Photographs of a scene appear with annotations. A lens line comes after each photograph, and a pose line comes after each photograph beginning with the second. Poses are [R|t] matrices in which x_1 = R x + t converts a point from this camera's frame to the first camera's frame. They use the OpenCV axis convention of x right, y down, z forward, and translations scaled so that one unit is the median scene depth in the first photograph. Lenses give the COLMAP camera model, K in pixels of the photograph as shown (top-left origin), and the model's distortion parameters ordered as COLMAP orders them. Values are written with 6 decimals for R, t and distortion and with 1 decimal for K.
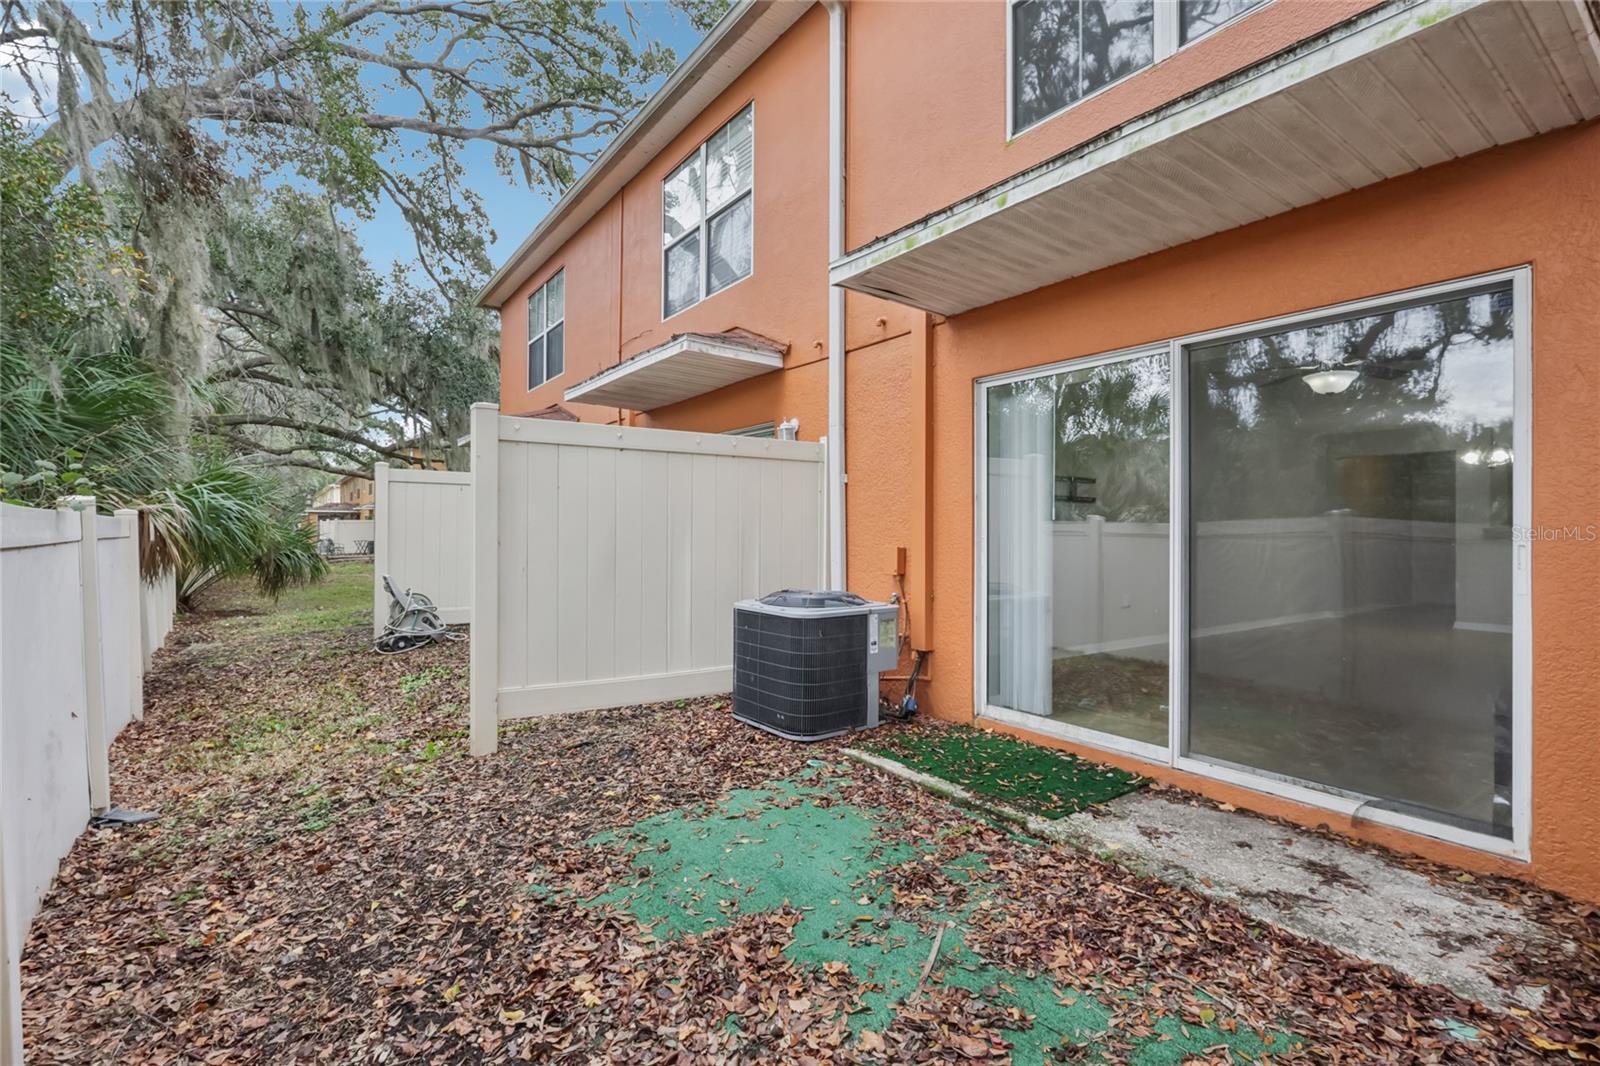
lens RADIAL K [[745.0, 0, 798.1], [0, 745.0, 525.6], [0, 0, 1]] dist [-0.001931, 0.000035]
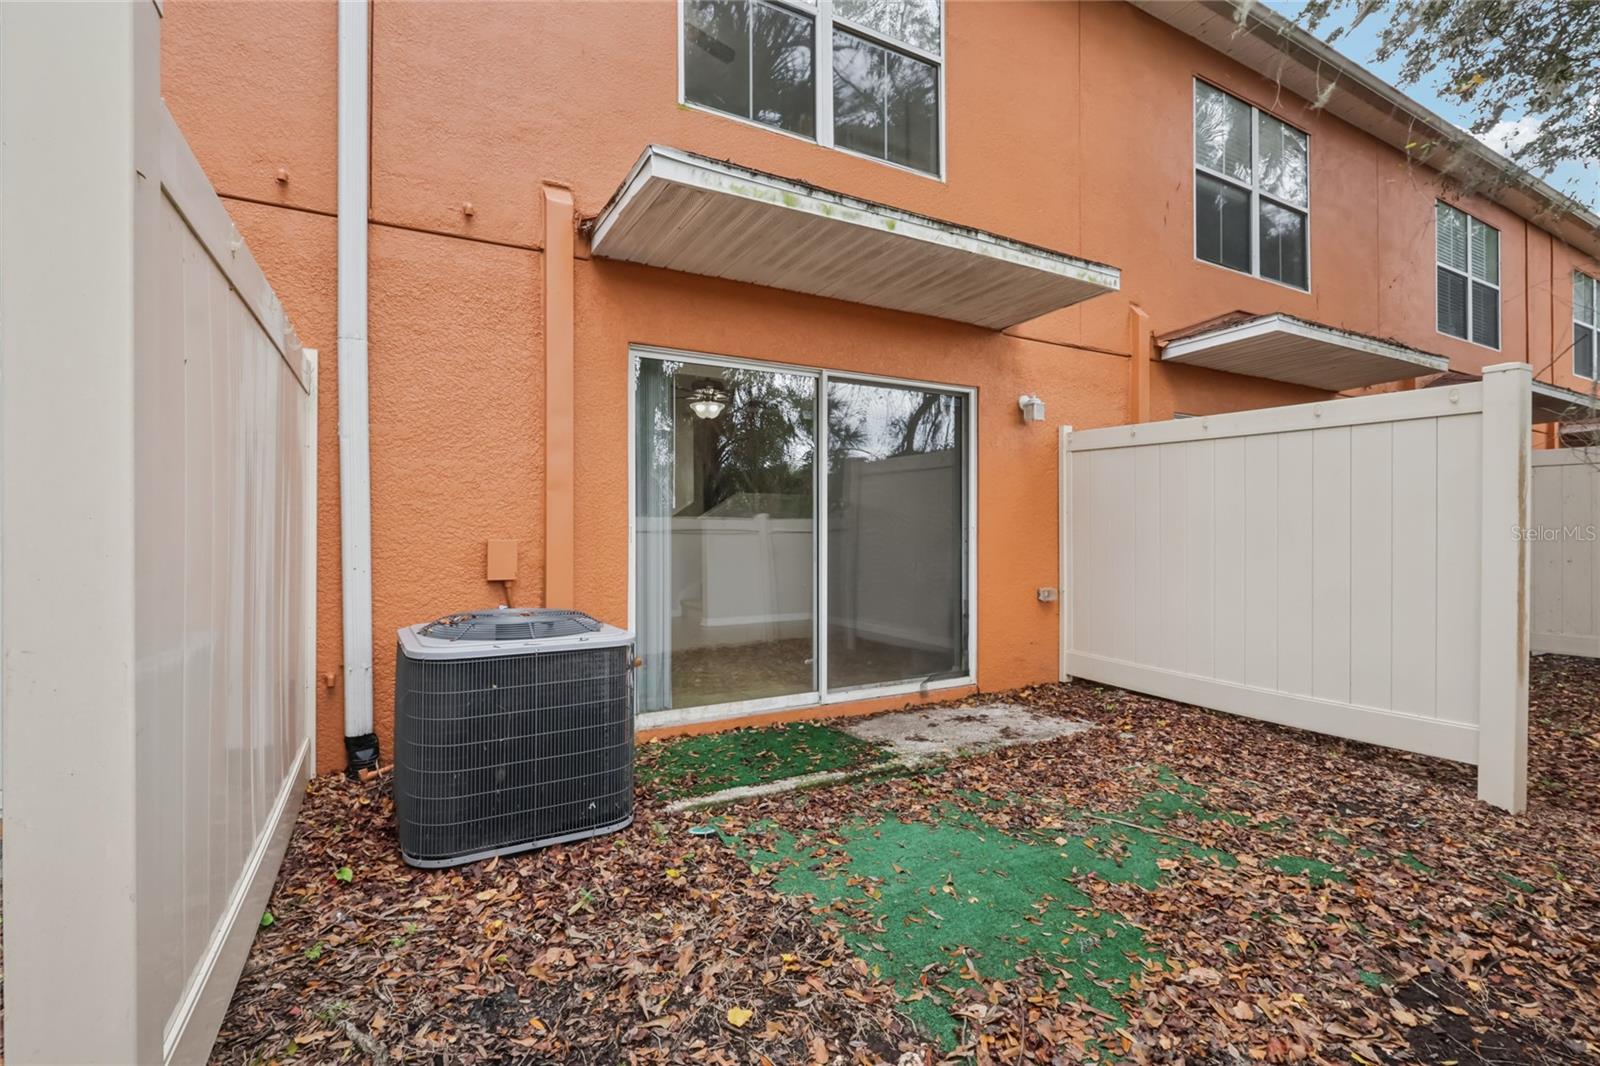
lens RADIAL K [[745.0, 0, 798.1], [0, 745.0, 525.6], [0, 0, 1]] dist [-0.001931, 0.000035]
pose [[0.096841, 0.000790, 0.995300, -0.933277], [-0.005557, 0.999985, -0.000253, 0.022723], [-0.995284, -0.005507, 0.096844, 1.115205]]
